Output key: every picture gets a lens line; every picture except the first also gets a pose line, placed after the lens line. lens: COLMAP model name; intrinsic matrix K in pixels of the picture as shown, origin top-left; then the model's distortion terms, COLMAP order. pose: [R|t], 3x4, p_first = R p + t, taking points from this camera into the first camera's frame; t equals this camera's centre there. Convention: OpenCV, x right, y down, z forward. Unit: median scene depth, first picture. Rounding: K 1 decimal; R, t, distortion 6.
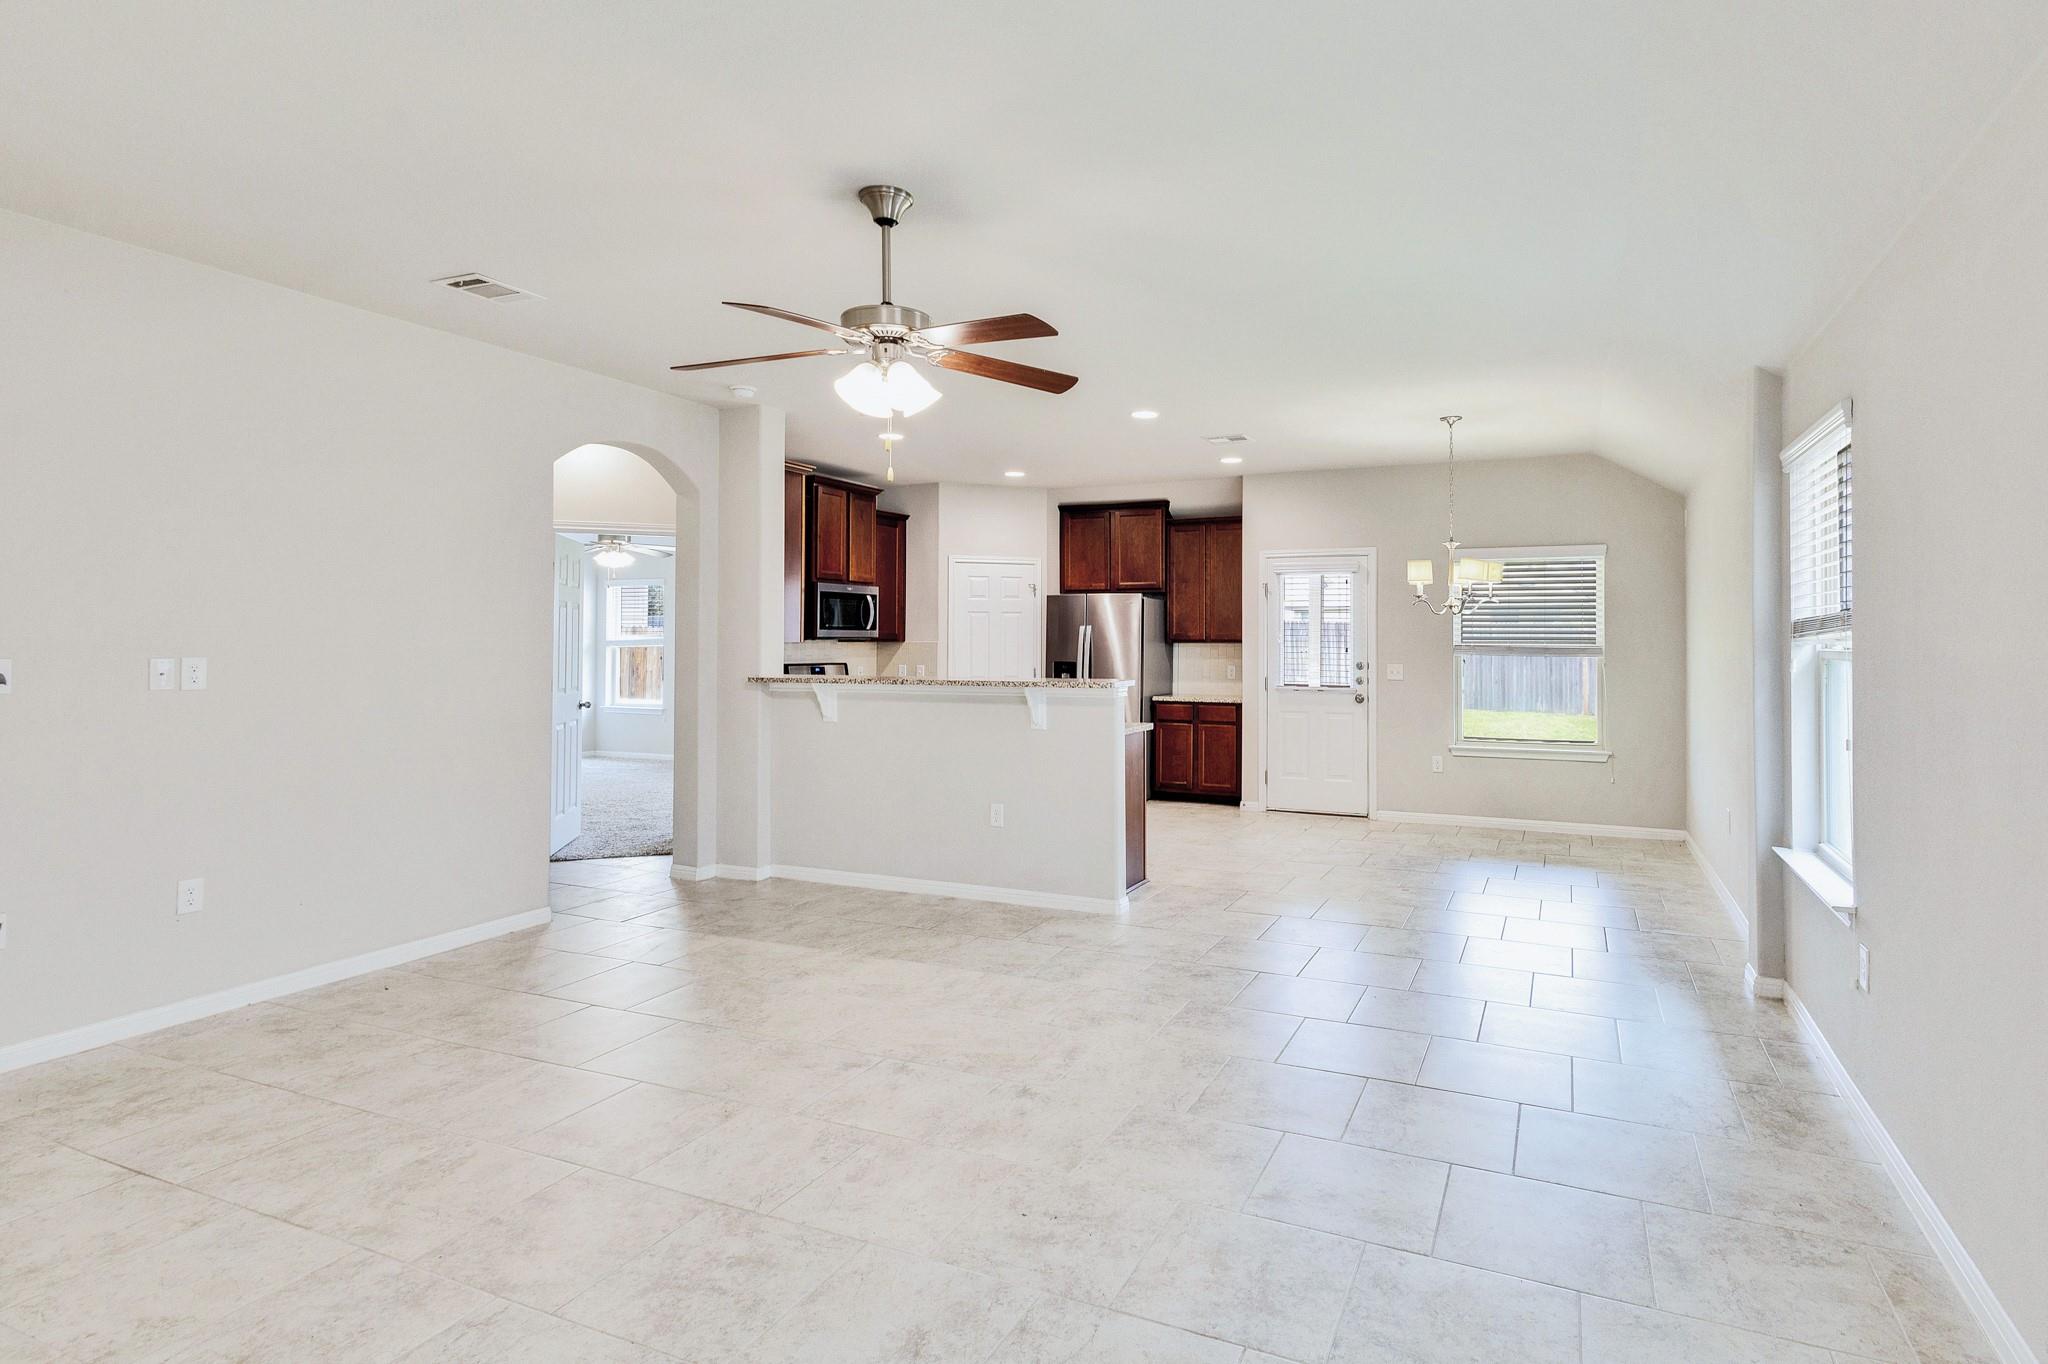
lens RADIAL K [[1035.4, 0, 1133.7], [0, 1035.4, 621.4], [0, 0, 1]] dist [0.015031, -0.000559]
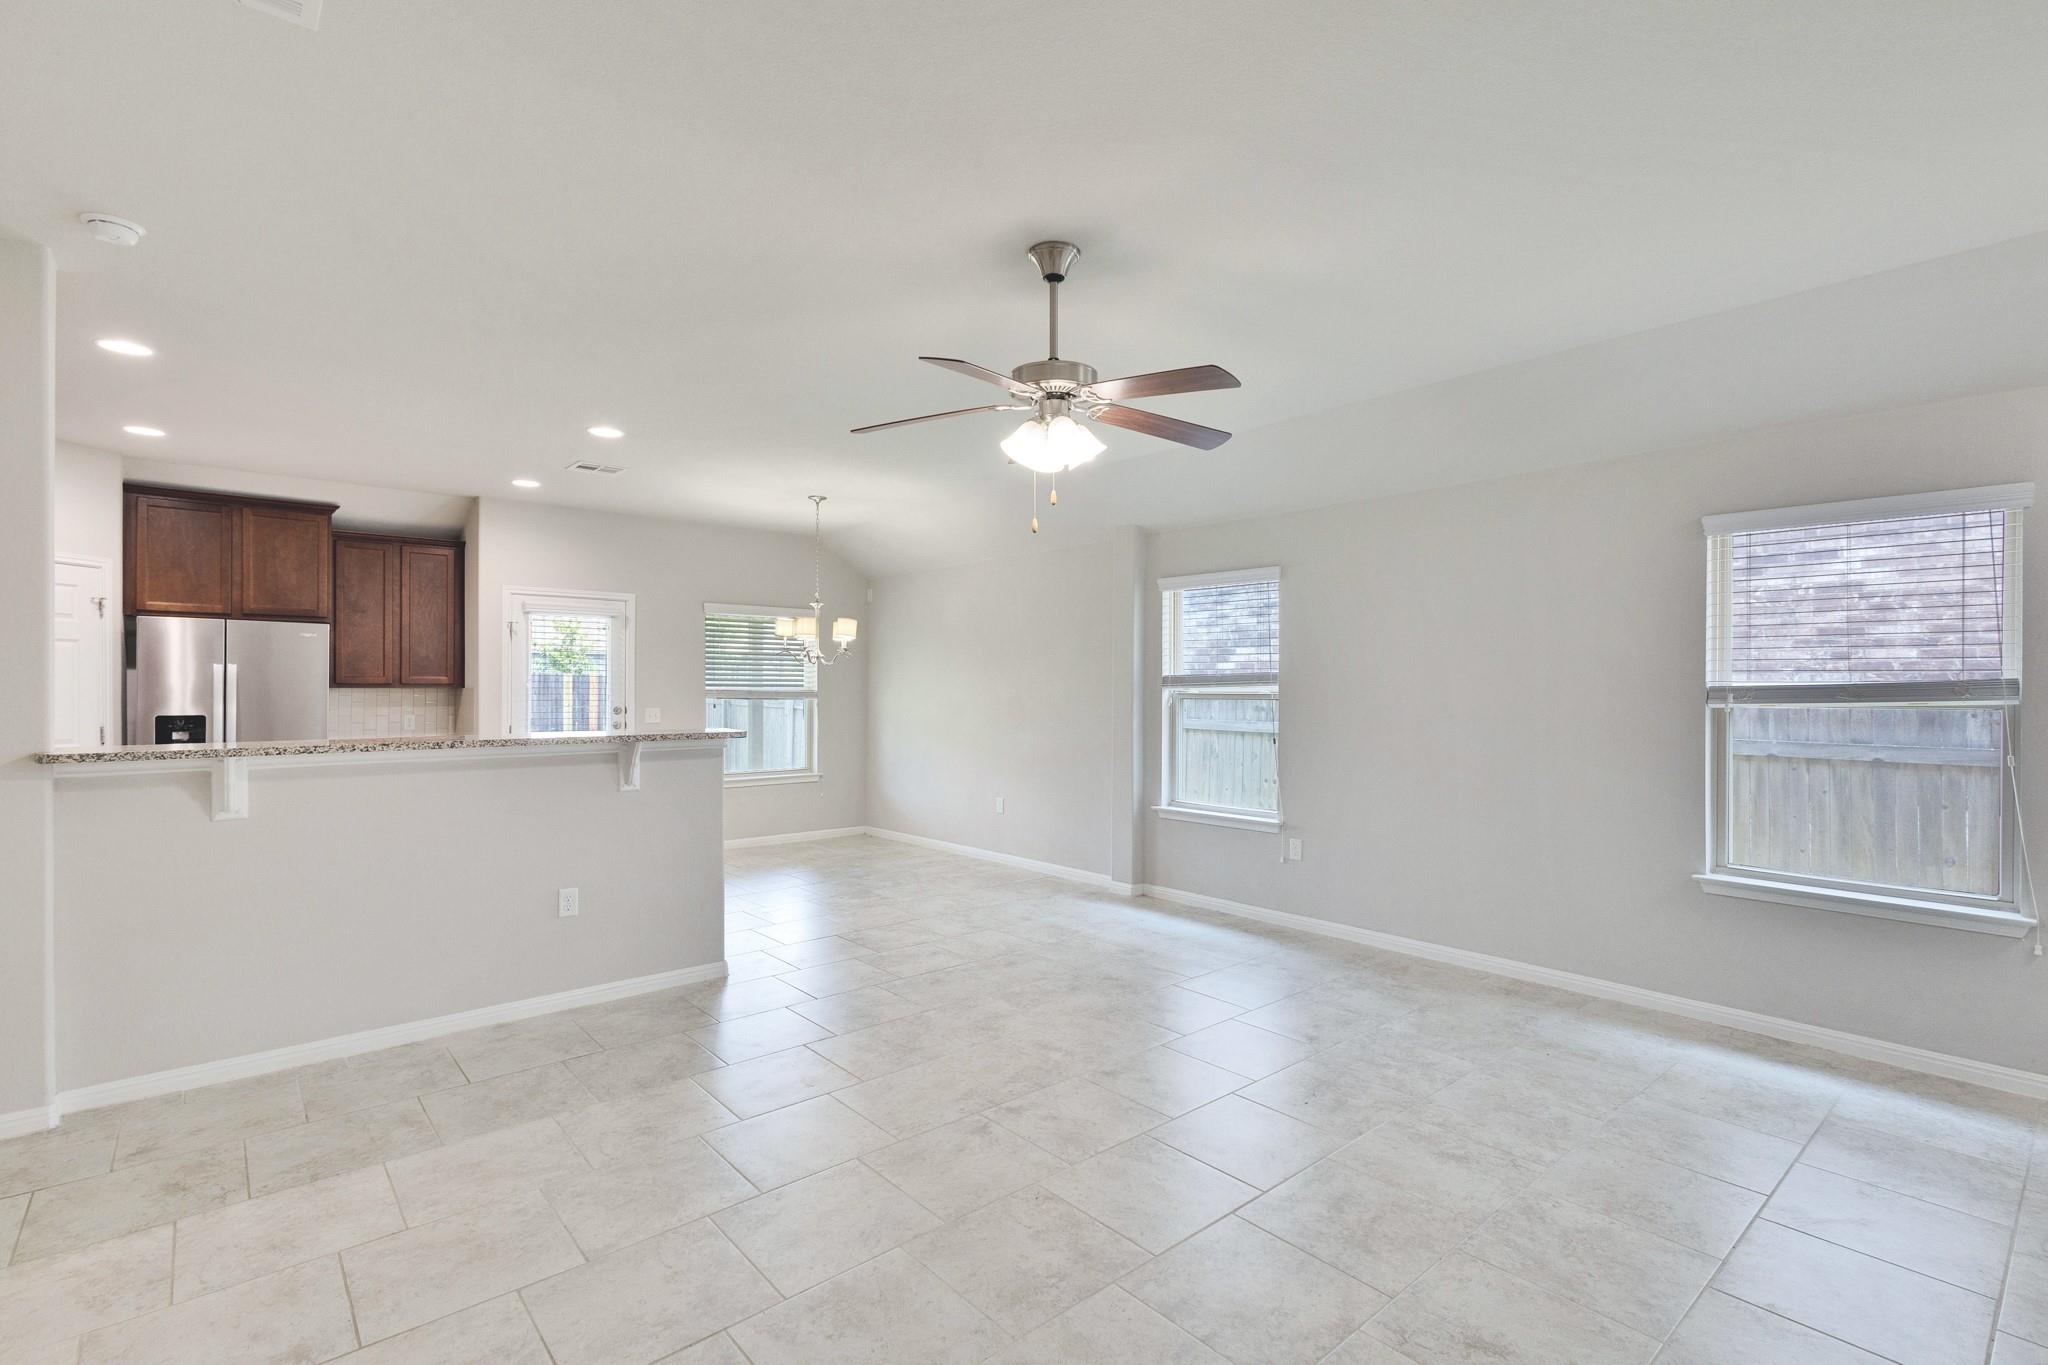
lens RADIAL K [[938.7, 0, 1027.0], [0, 938.7, 687.0], [0, 0, 1]] dist [0.011650, -0.000845]
pose [[0.445739, -0.000854, 0.895162, -0.417963], [-0.019279, 0.999758, 0.010554, 0.002806], [-0.894955, -0.021962, 0.445615, 0.235413]]
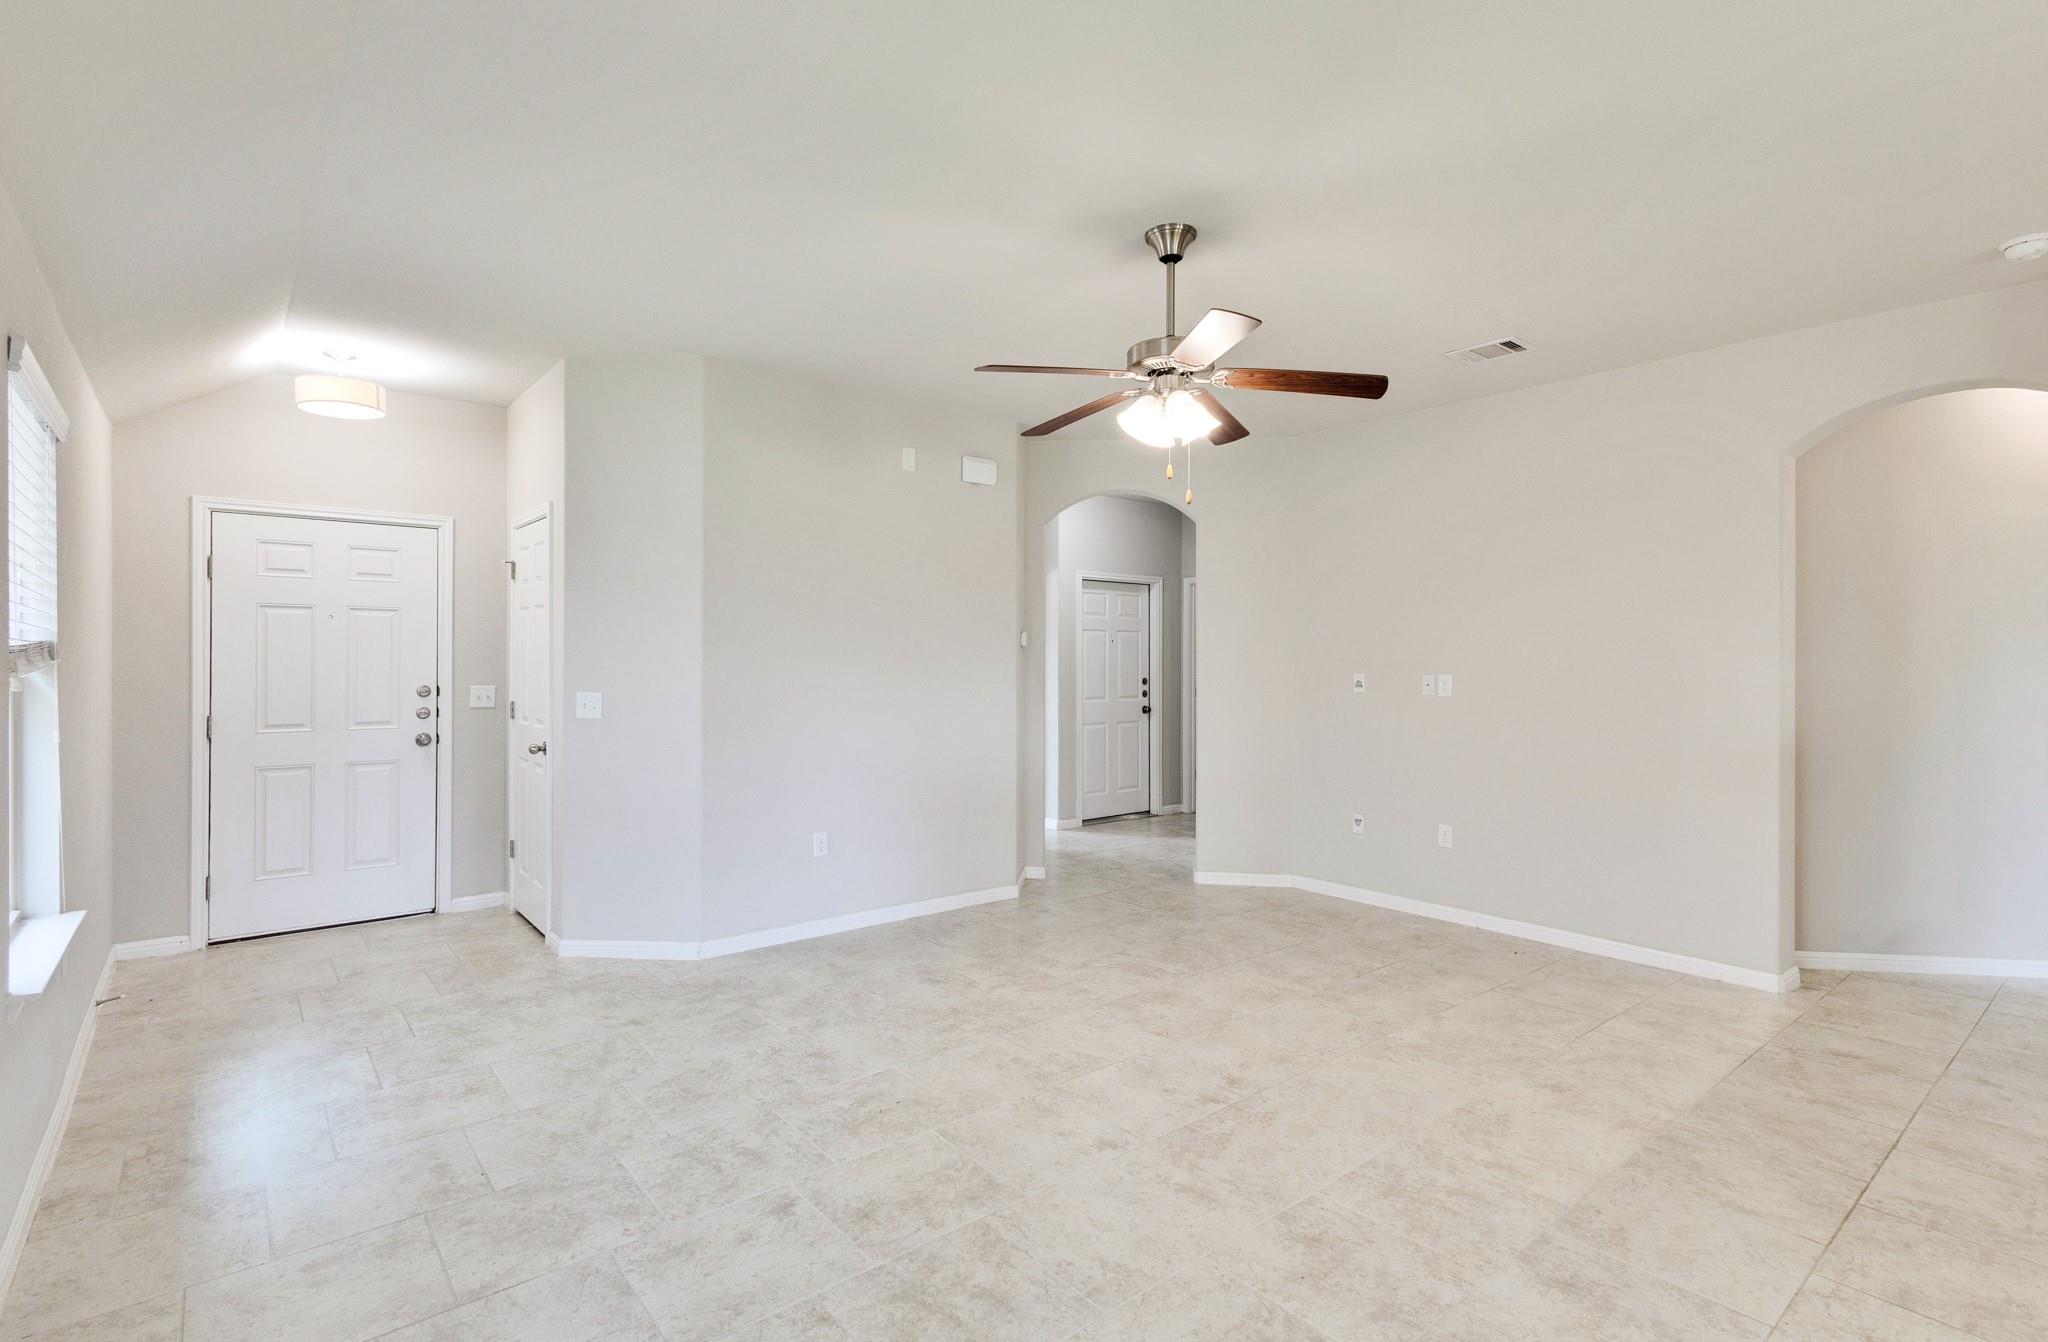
lens RADIAL K [[964.6, 0, 1024.0], [0, 964.6, 671.0], [0, 0, 1]] dist [0.000186, -0.000014]
pose [[-0.471123, 0.004573, -0.882056, 0.262808], [0.013236, 0.999911, -0.001886, 0.011256], [0.881968, -0.012563, -0.471141, 0.512323]]
